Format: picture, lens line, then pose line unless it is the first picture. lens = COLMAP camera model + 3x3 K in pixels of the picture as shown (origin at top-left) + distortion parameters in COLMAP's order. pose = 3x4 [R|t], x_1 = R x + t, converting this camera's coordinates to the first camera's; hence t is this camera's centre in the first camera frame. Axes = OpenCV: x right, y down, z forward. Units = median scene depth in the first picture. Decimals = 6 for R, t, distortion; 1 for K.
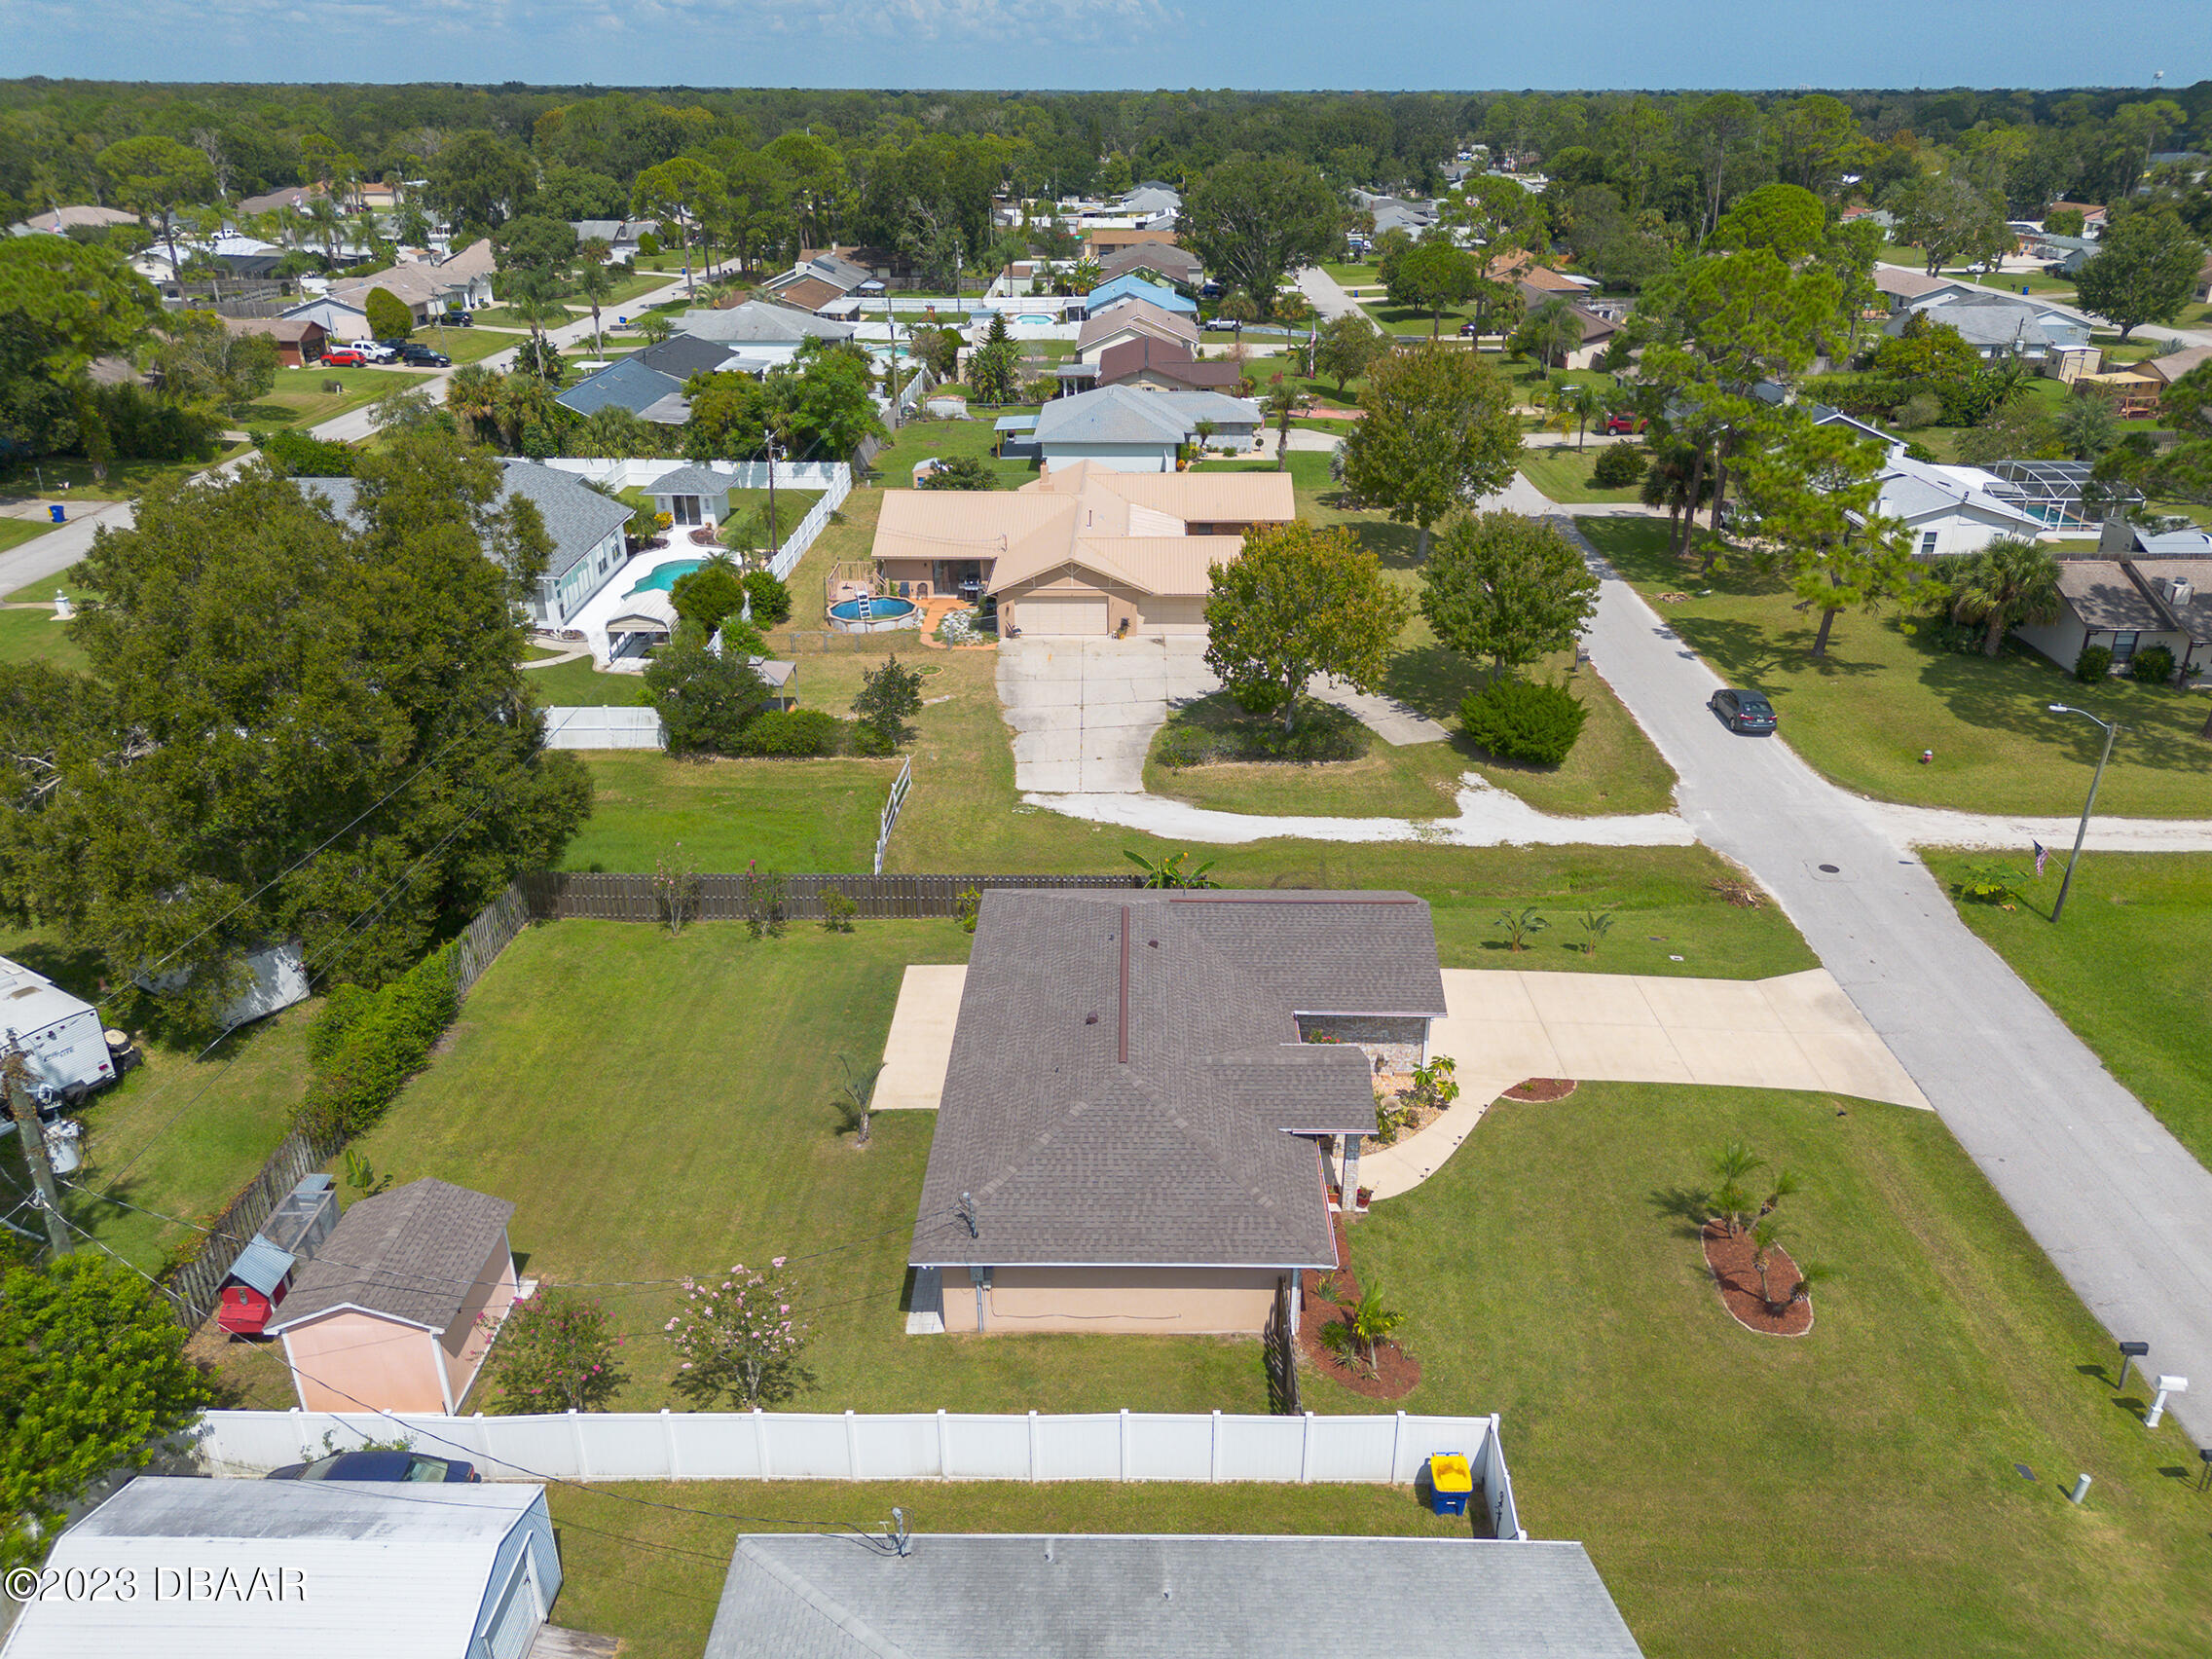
lens RADIAL K [[1539.5, 0, 1142.4], [0, 1539.5, 859.3], [0, 0, 1]] dist [0.066232, -0.076284]
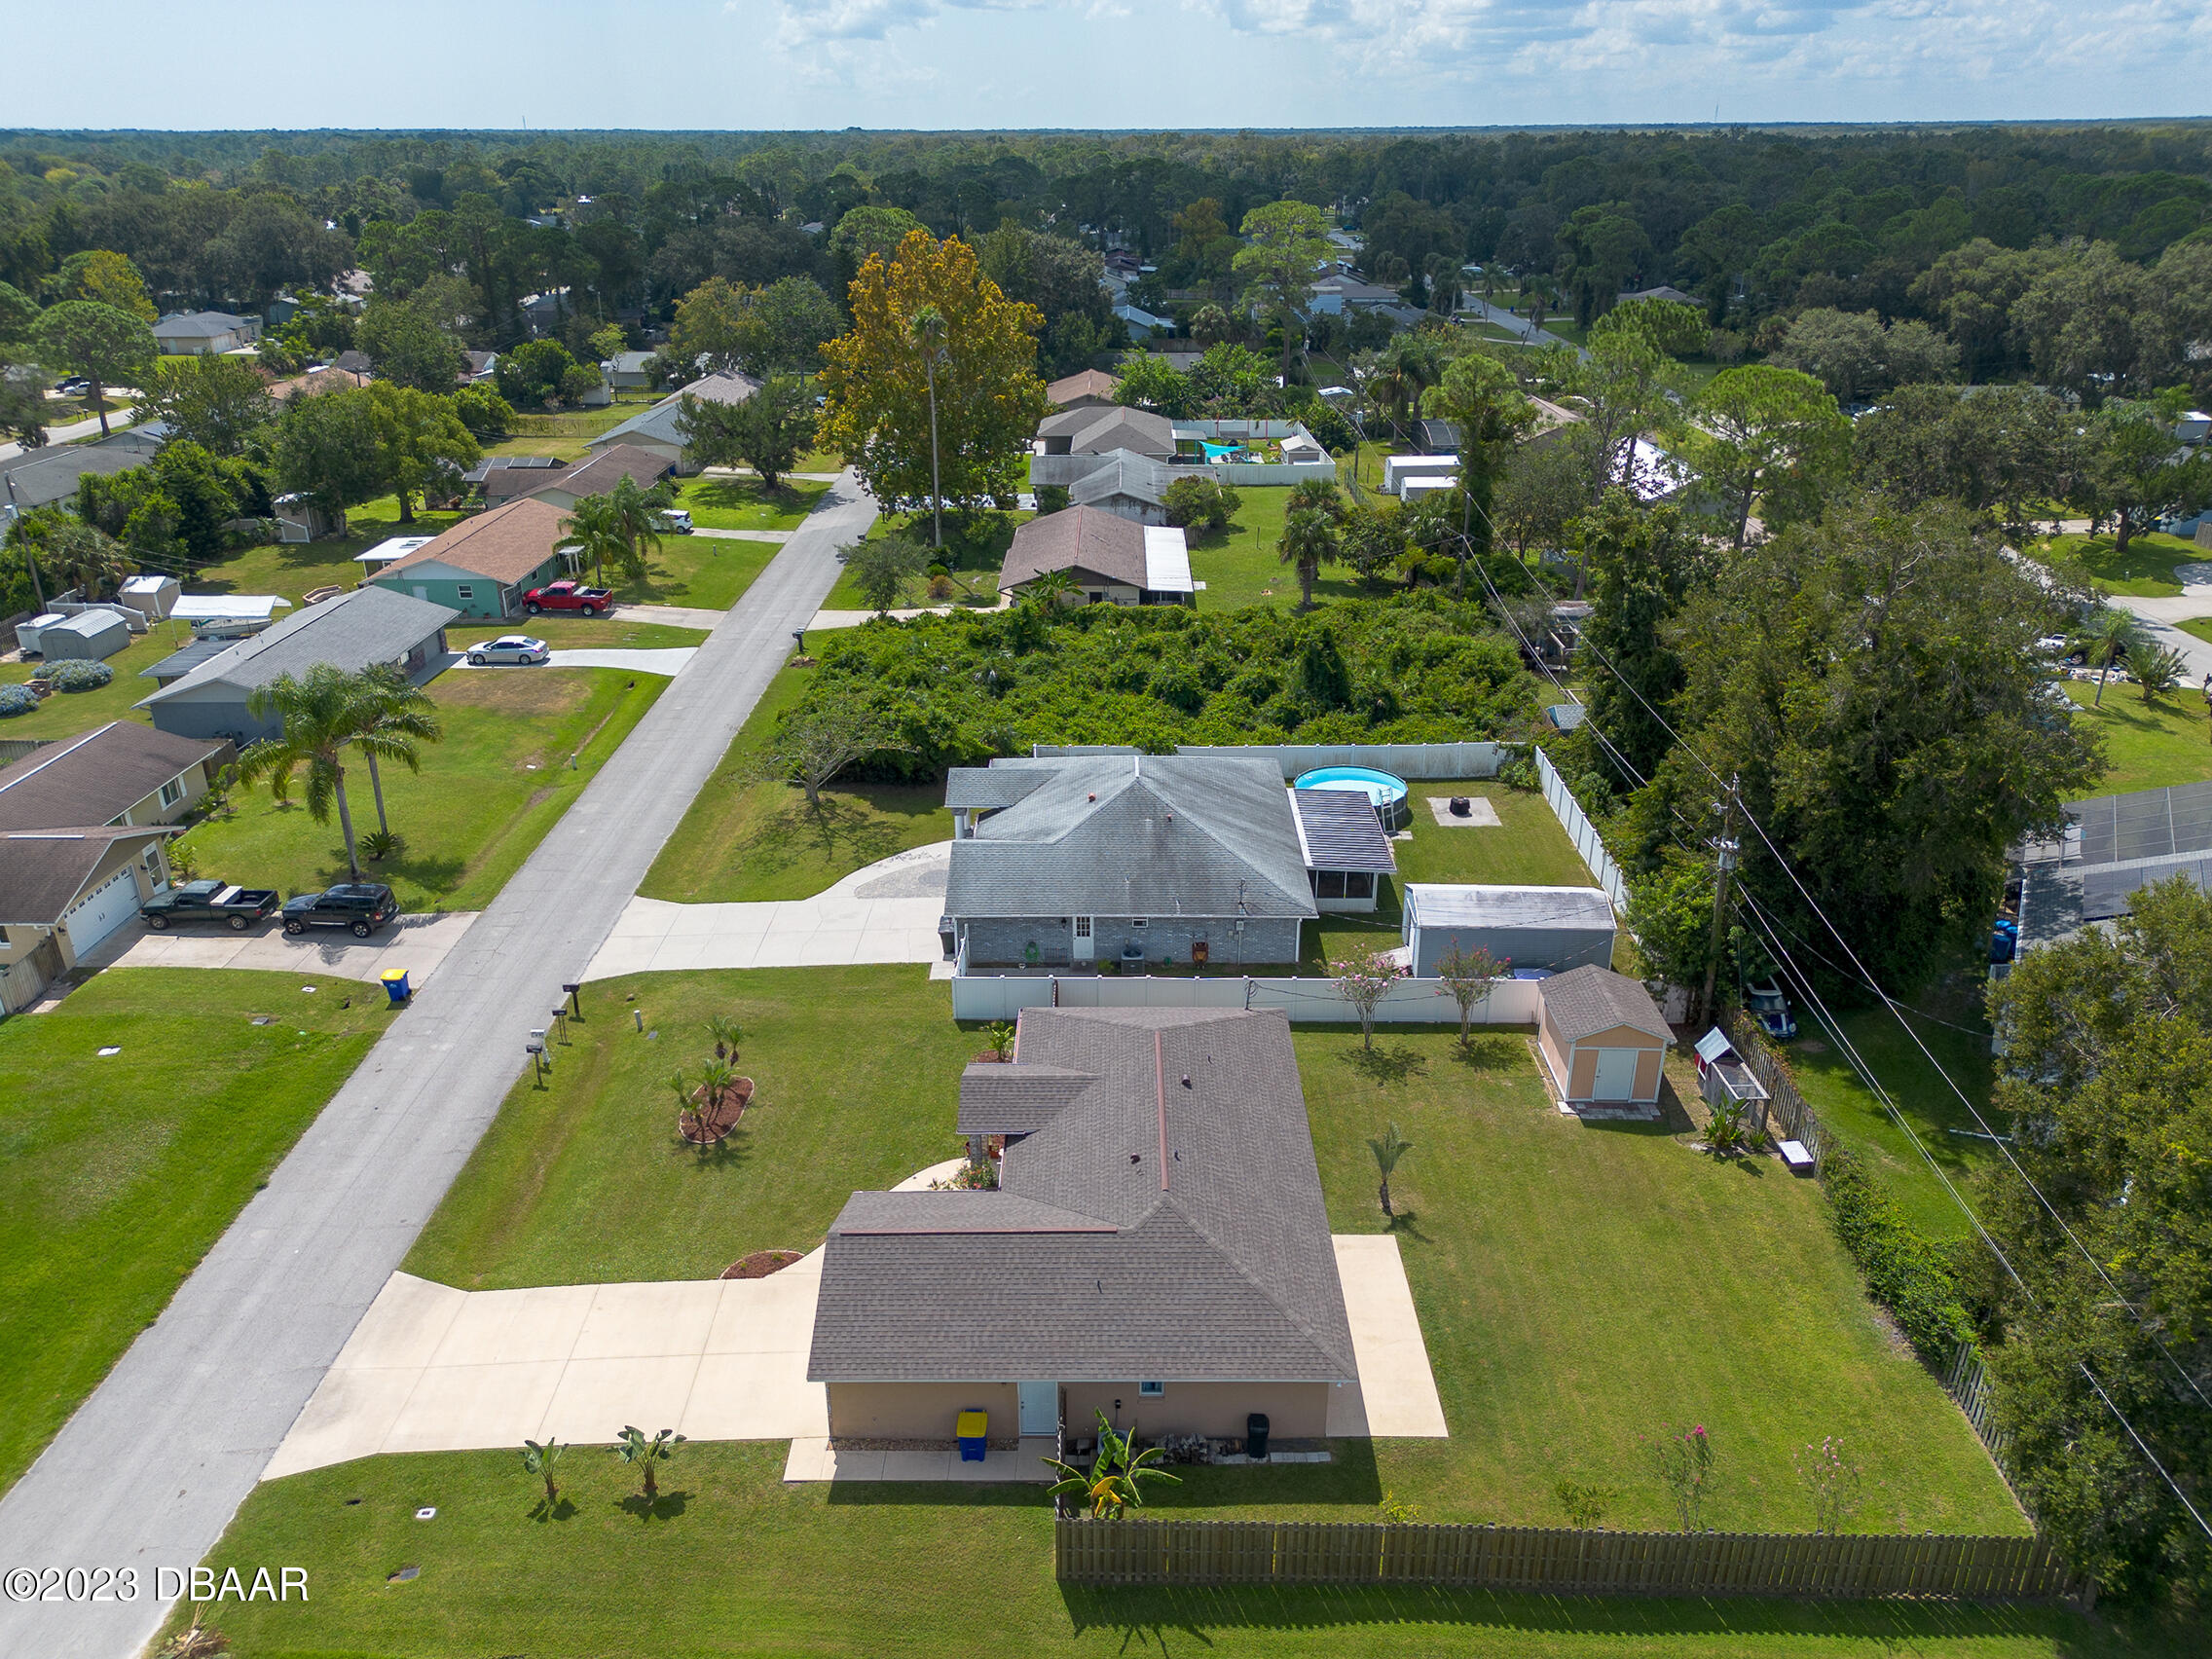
lens RADIAL K [[1553.0, 0, 1114.8], [0, 1553.0, 836.9], [0, 0, 1]] dist [0.057596, -0.071371]
pose [[-0.999999, 0.001632, 0.000088, 0.012263], [0.001116, 0.642734, 0.766089, -0.521542], [0.001193, 0.766088, -0.642735, 0.904815]]
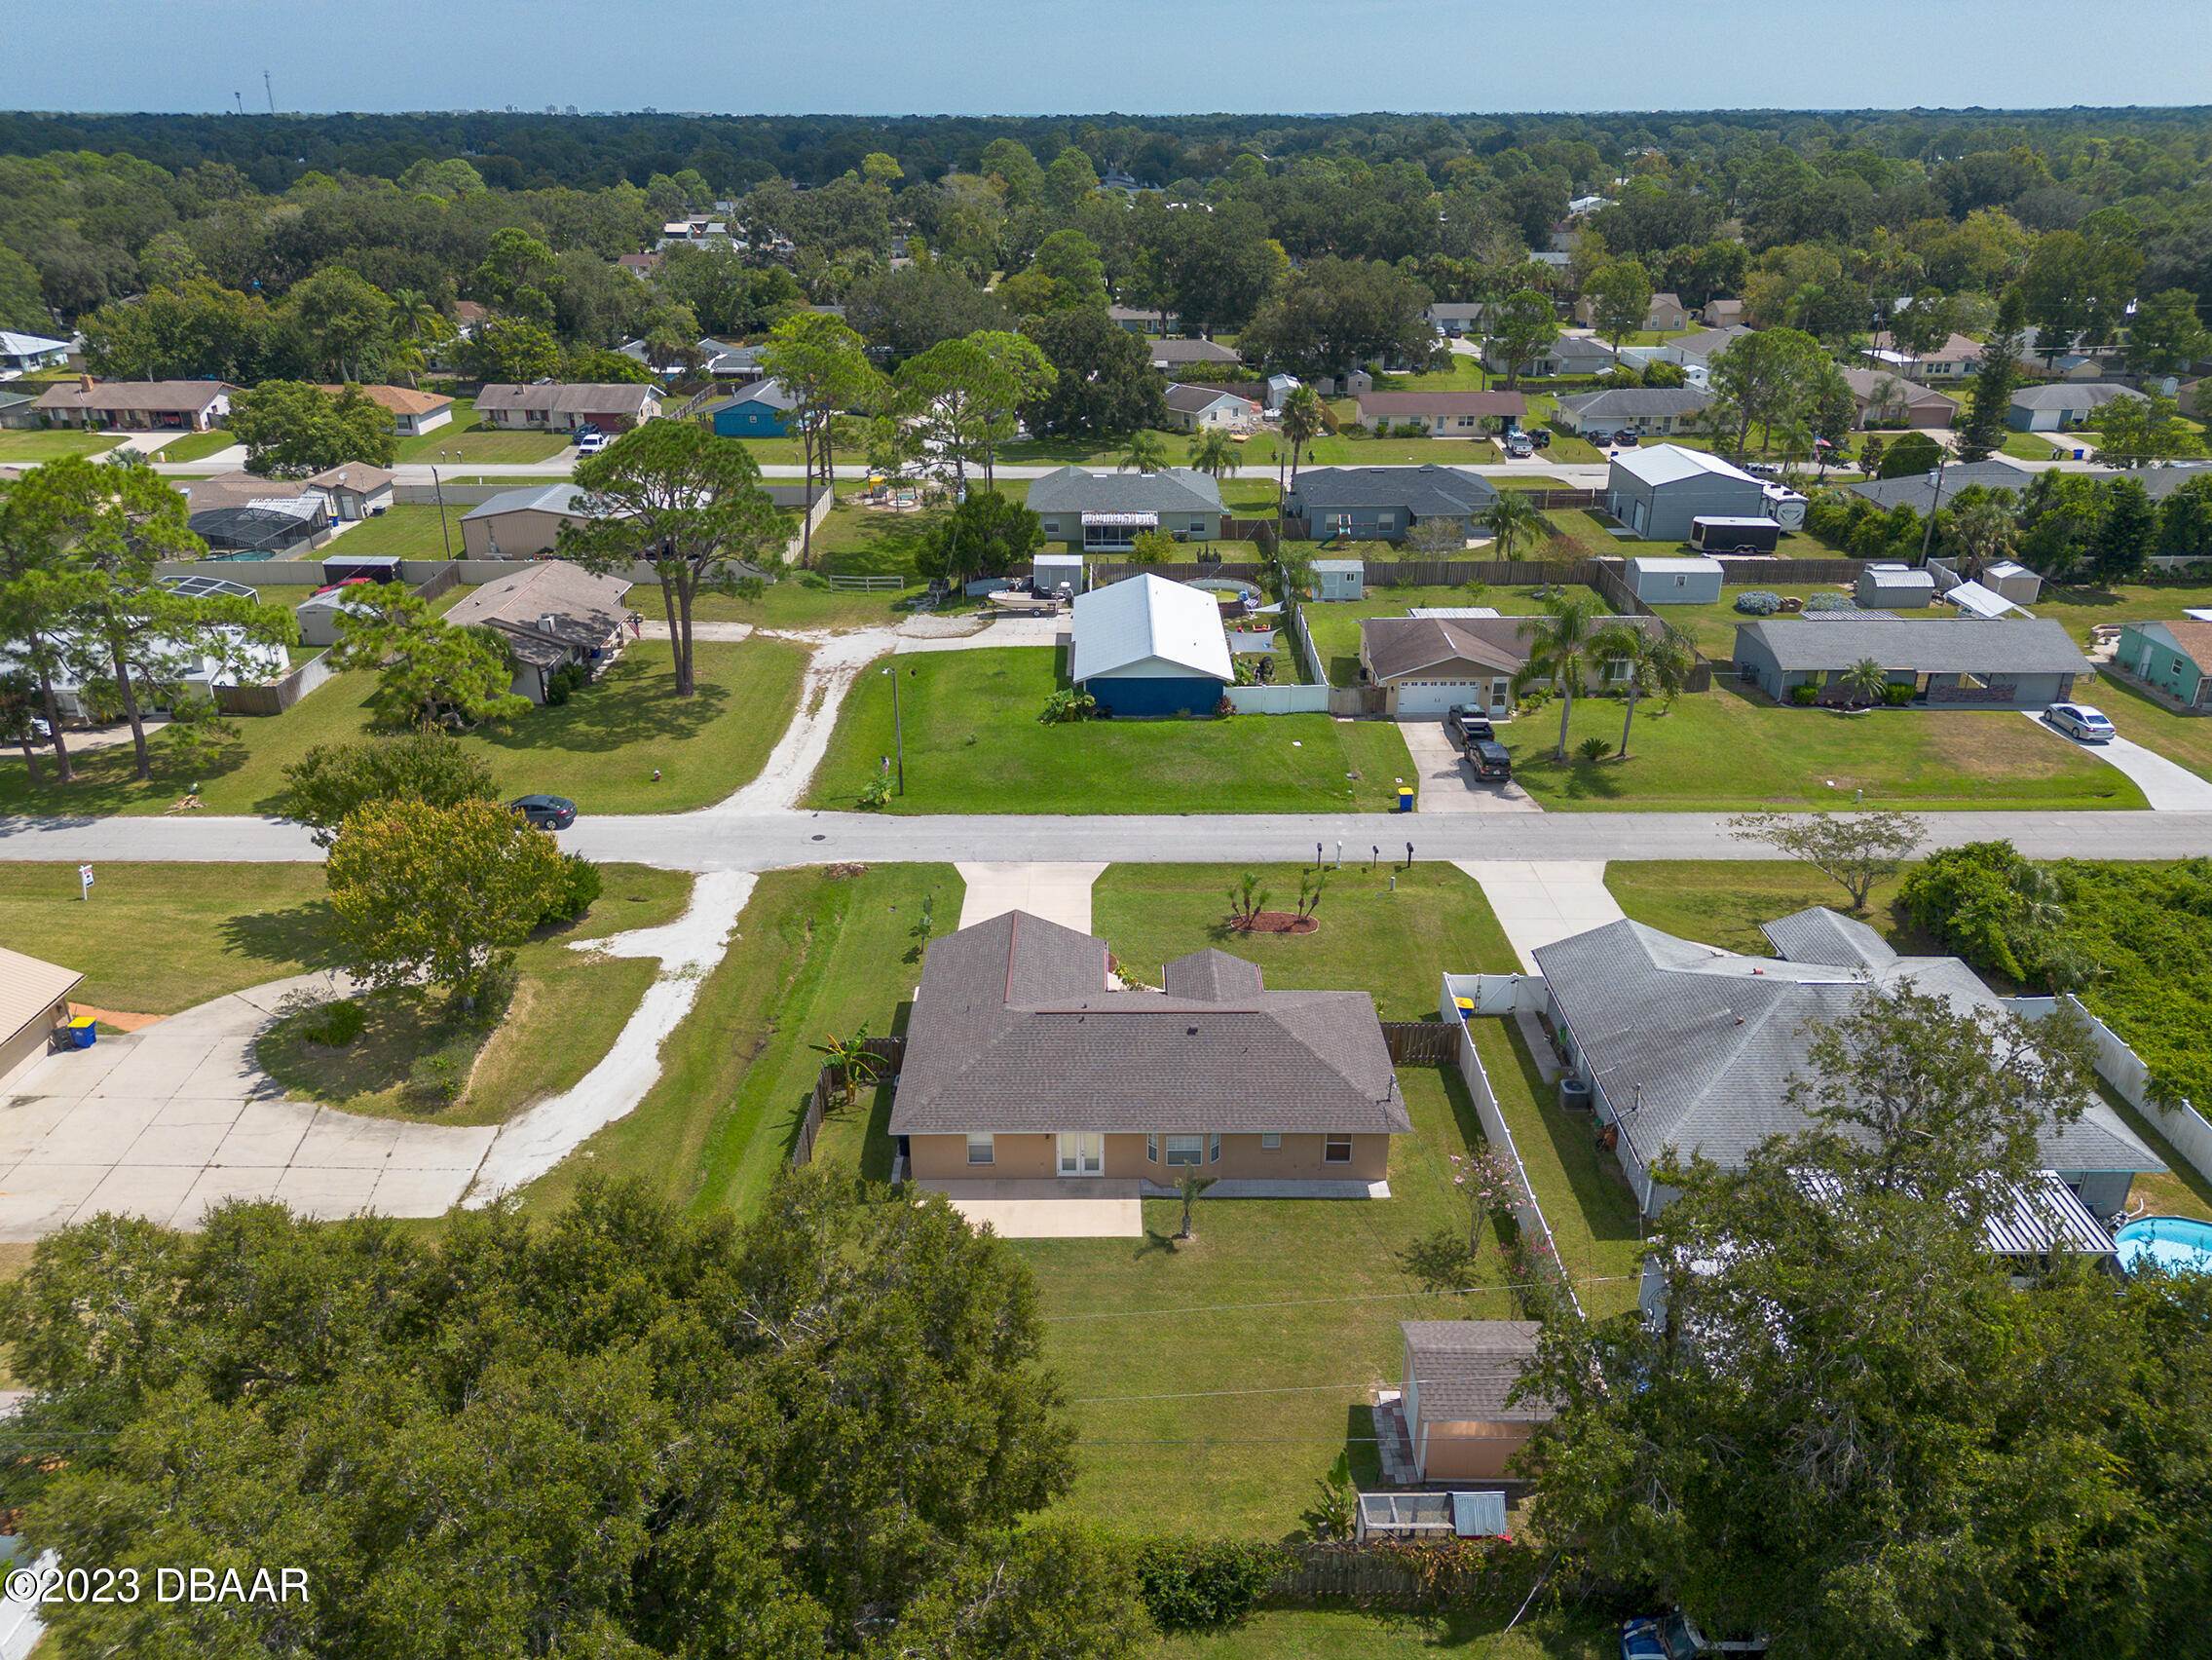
lens RADIAL K [[1553.2, 0, 1114.8], [0, 1553.2, 837.4], [0, 0, 1]] dist [0.057596, -0.071371]
pose [[-0.010063, -0.417150, 0.908782, -0.693791], [0.438760, 0.814825, 0.378880, -0.337139], [-0.898548, 0.402550, 0.174829, 0.414418]]
